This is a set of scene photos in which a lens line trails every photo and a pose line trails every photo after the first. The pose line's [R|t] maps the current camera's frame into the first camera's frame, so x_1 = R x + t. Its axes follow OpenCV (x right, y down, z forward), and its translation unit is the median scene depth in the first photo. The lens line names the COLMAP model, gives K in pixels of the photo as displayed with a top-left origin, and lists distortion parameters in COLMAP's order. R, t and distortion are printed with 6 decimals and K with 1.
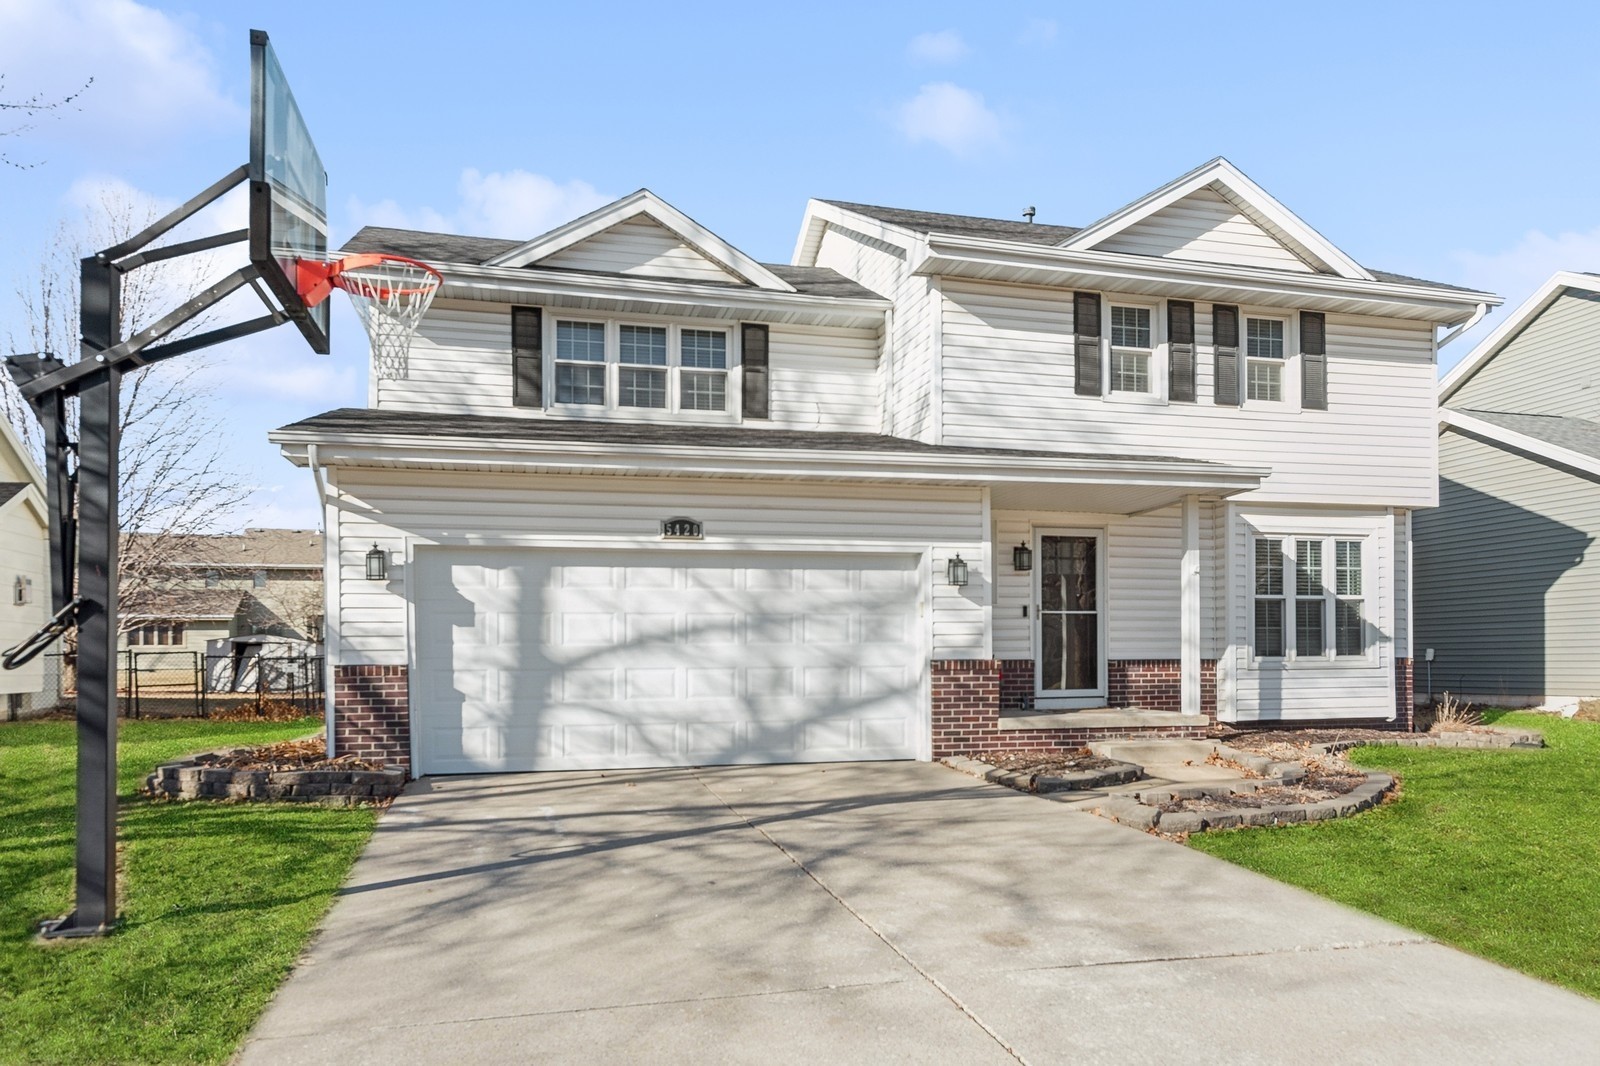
lens RADIAL K [[1015.2, 0, 800.0], [0, 1015.2, 533.0], [0, 0, 1]] dist [-0.015439, 0.024661]
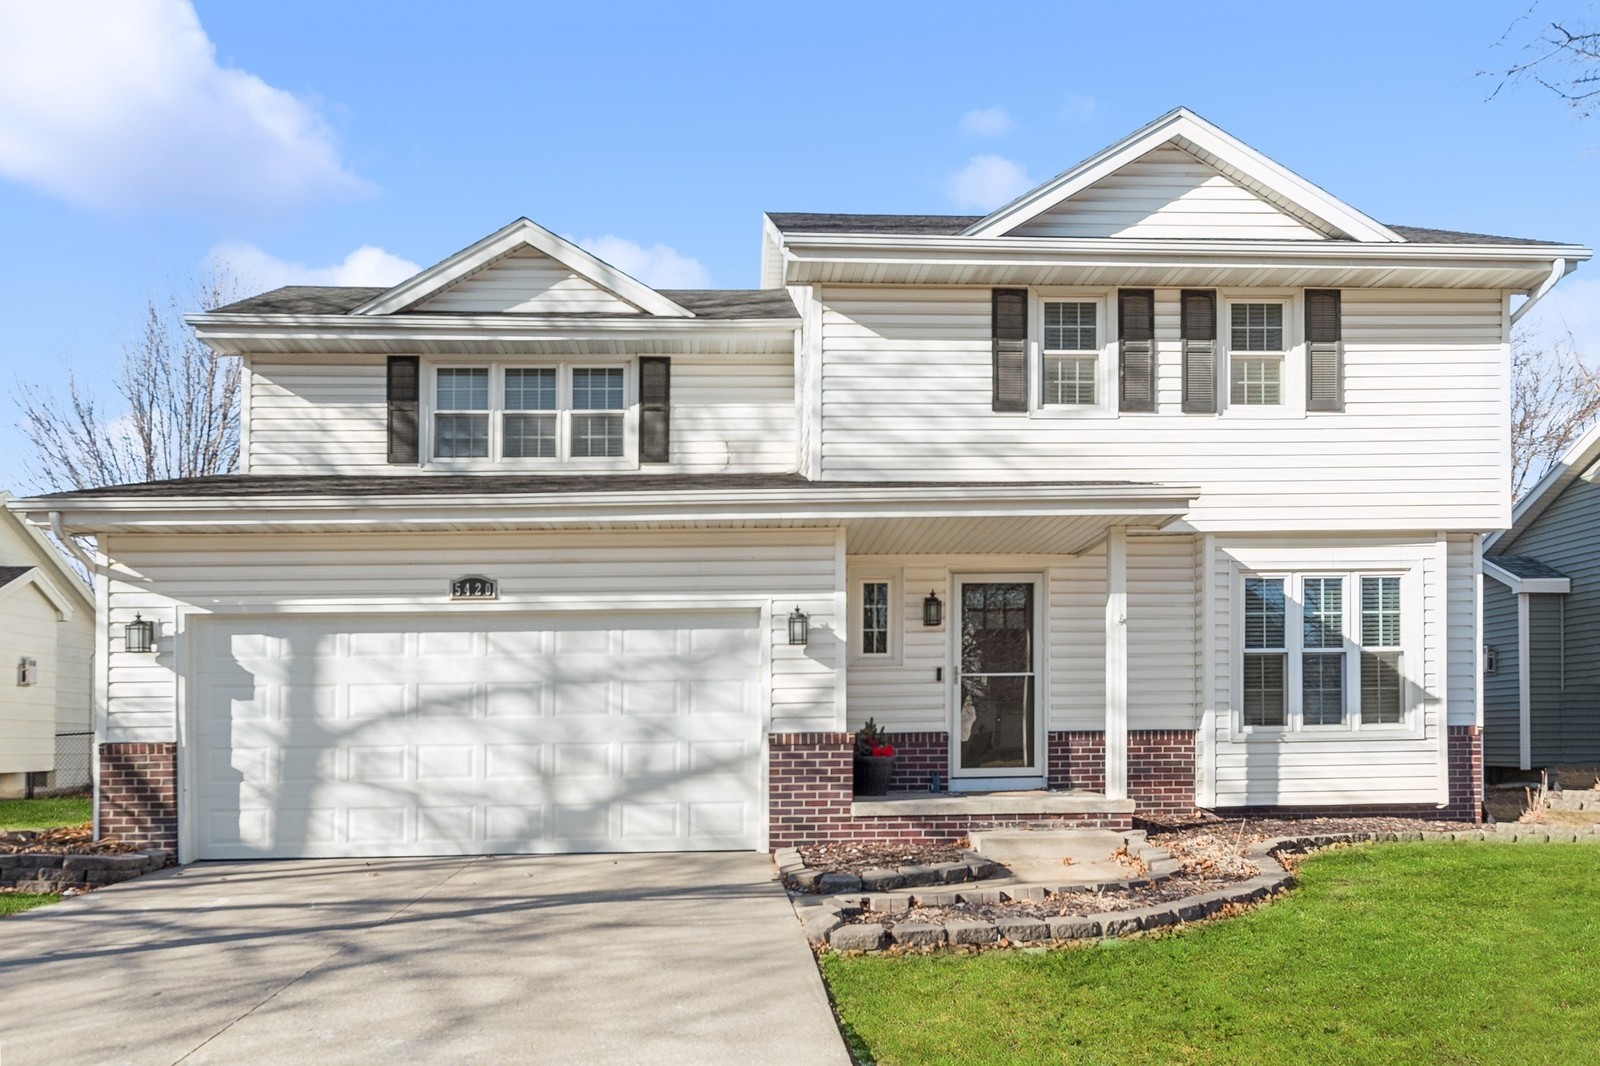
lens RADIAL K [[1104.3, 0, 800.1], [0, 1104.3, 590.3], [0, 0, 1]] dist [-0.007553, 0.003575]
pose [[0.980134, -0.032627, -0.195633, 0.284650], [0.031302, 0.999461, -0.009864, 0.013135], [0.195850, 0.003544, 0.980627, 0.082640]]
